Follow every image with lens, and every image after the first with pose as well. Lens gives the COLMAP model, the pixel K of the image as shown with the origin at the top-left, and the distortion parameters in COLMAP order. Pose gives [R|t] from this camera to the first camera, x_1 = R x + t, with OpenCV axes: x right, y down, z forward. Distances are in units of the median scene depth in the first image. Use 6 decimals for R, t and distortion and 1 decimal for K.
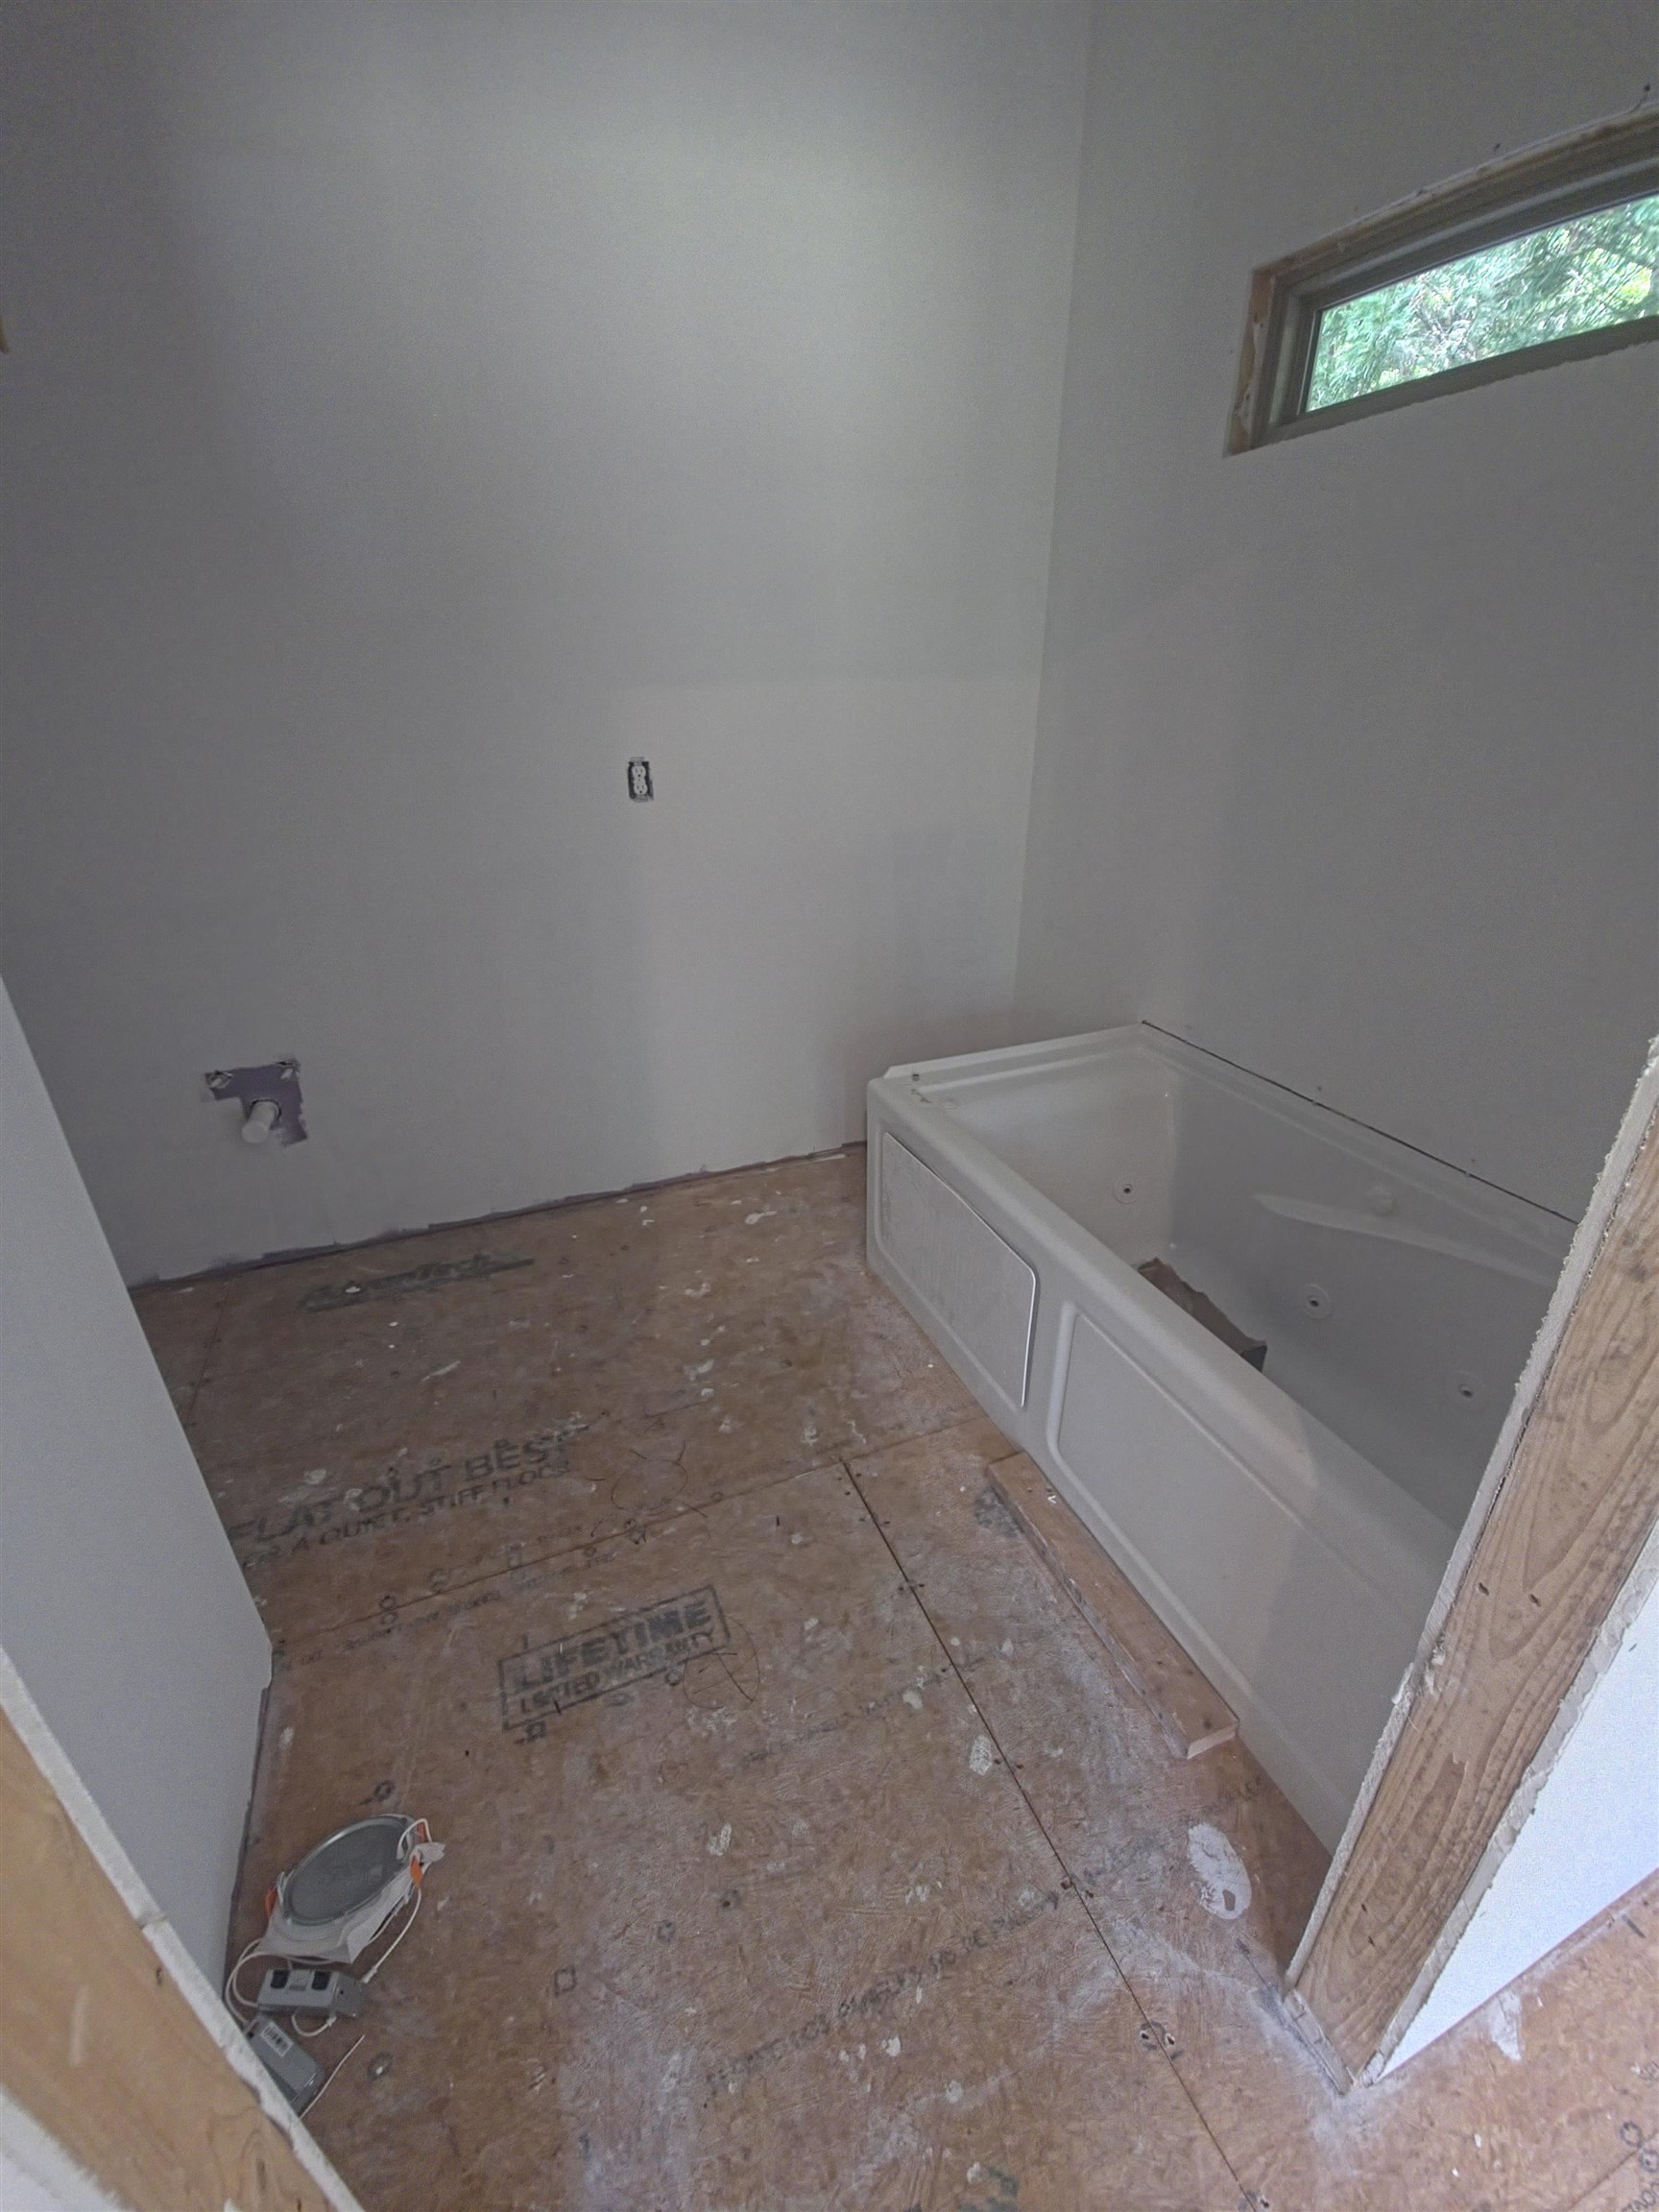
lens RADIAL K [[909.1, 0, 827.1], [0, 909.1, 1108.1], [0, 0, 1]] dist [0.006304, -0.003534]
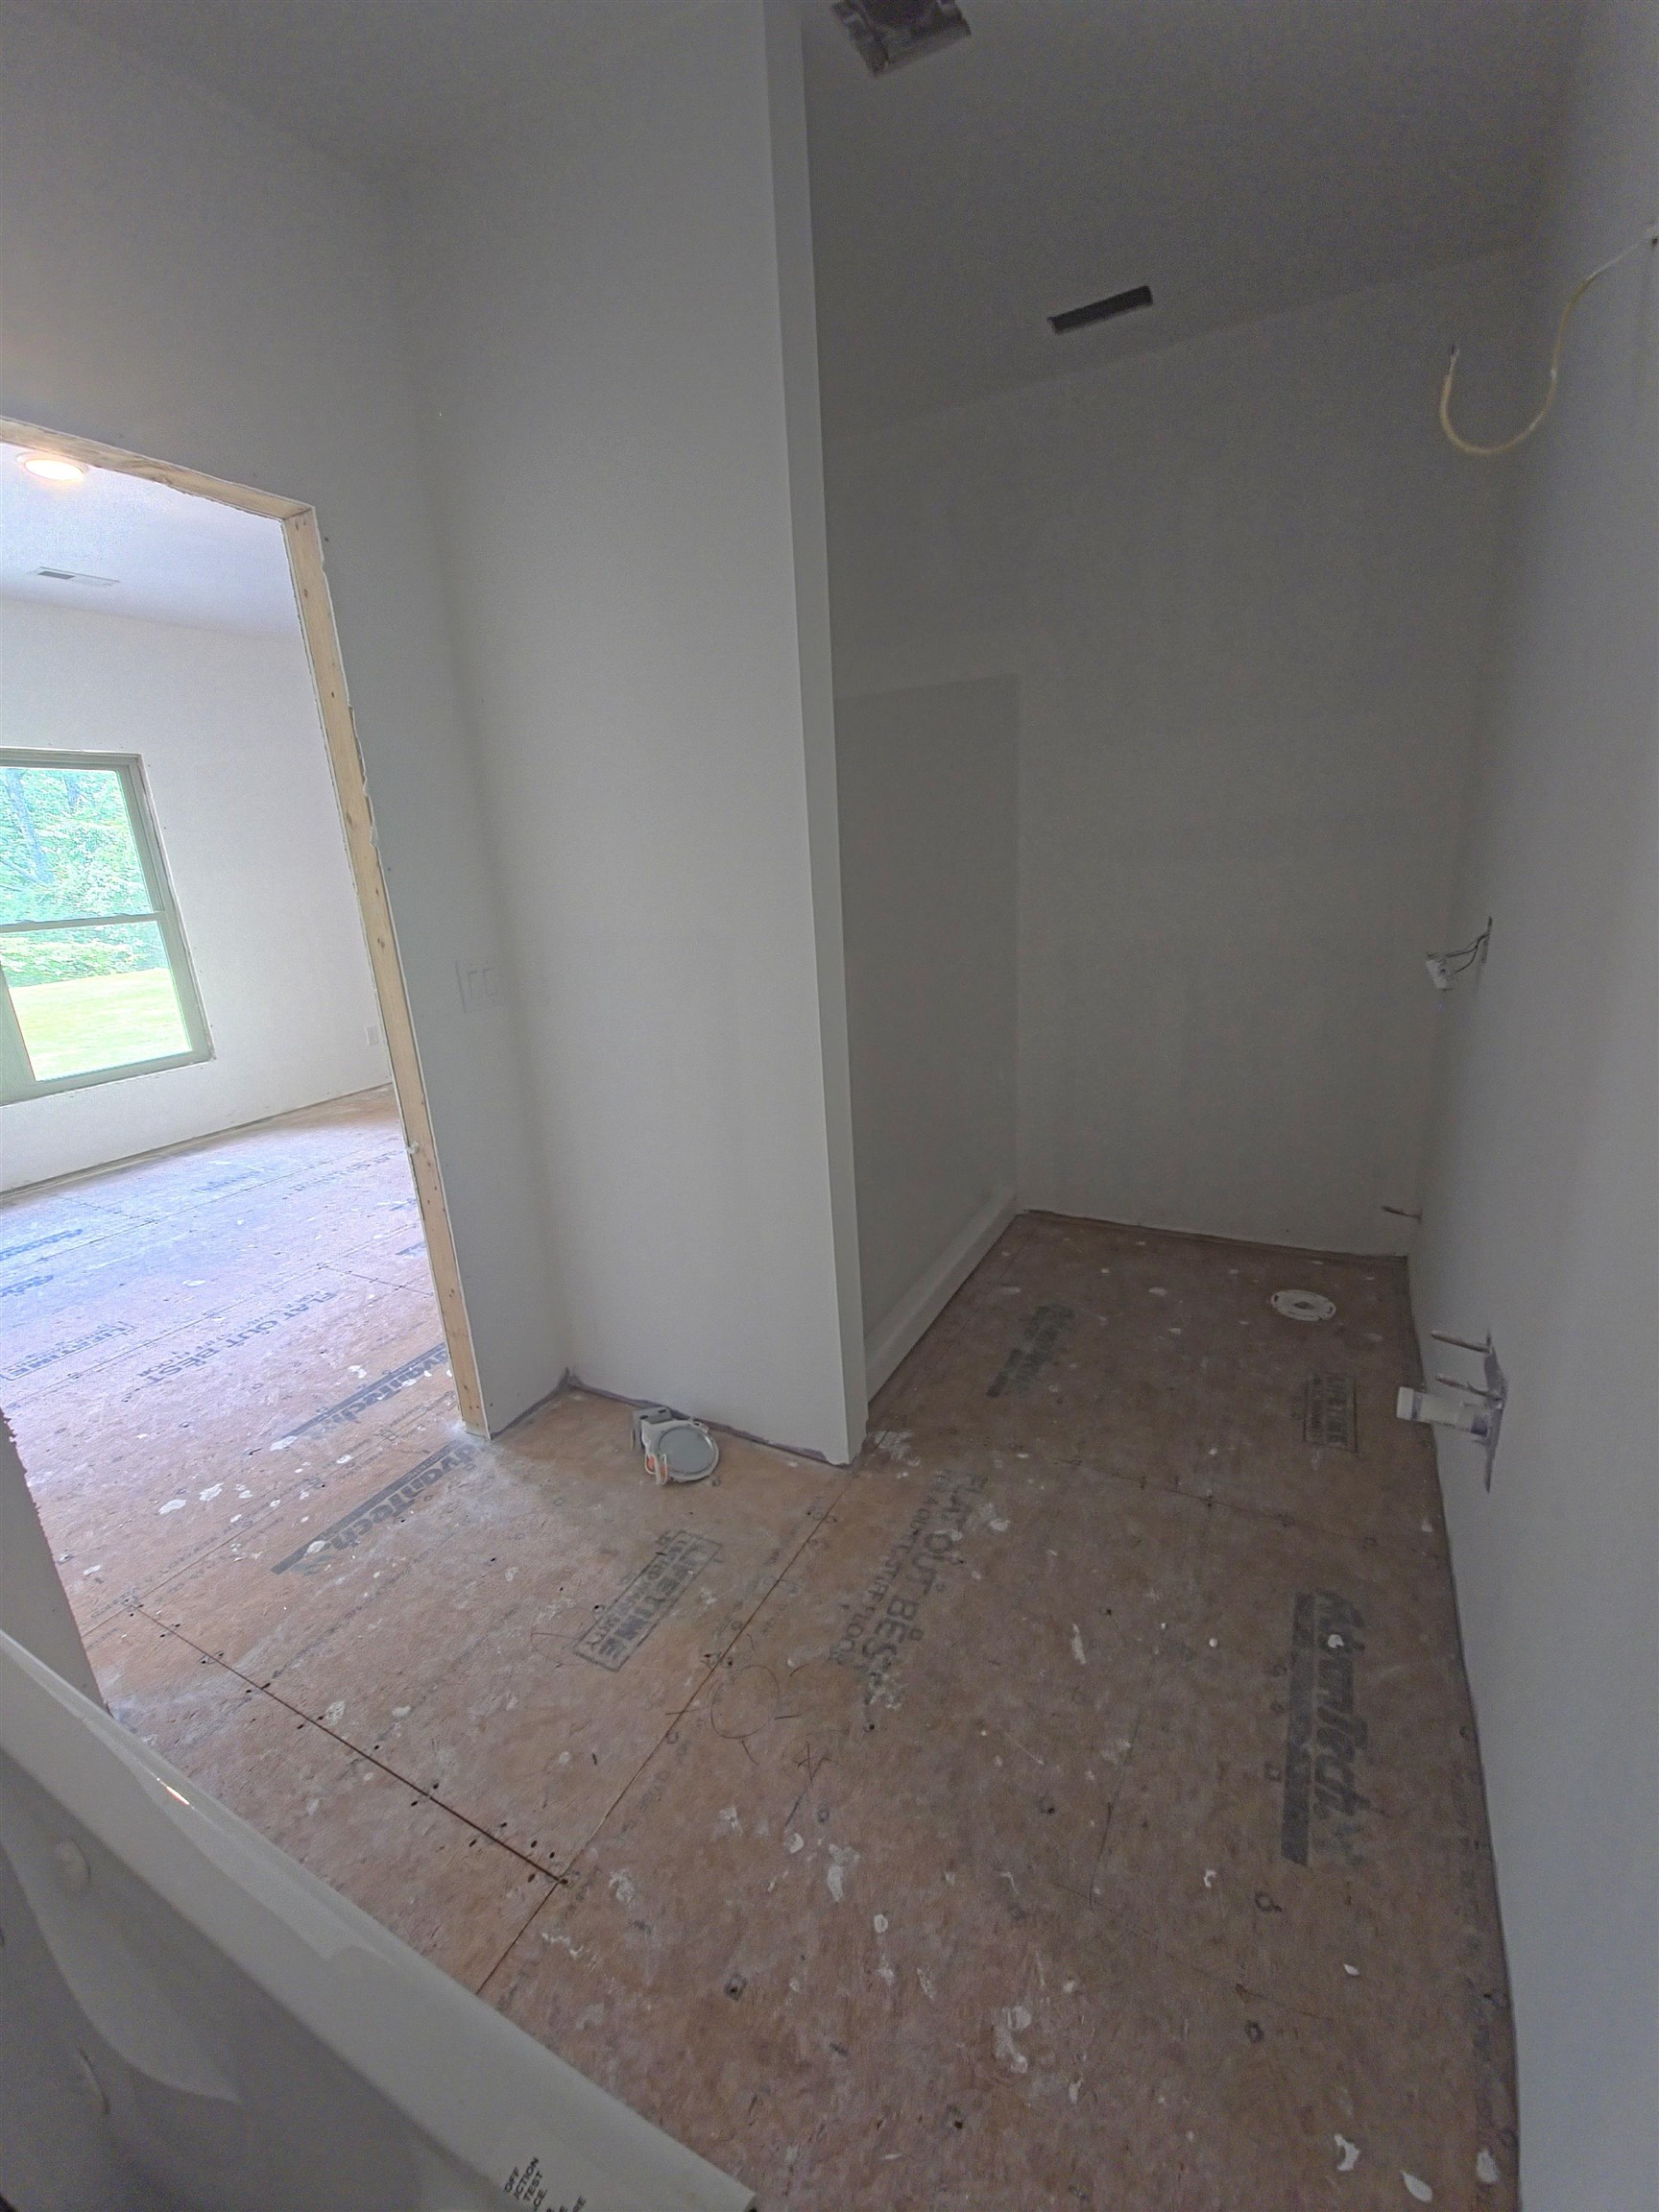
lens RADIAL K [[909.1, 0, 826.7], [0, 909.1, 1097.0], [0, 0, 1]] dist [0.006304, -0.003534]
pose [[-0.769460, 0.222246, -0.598781, 0.157447], [-0.210101, 0.797254, 0.565901, -0.609546], [0.603150, 0.561242, -0.566761, 1.221606]]
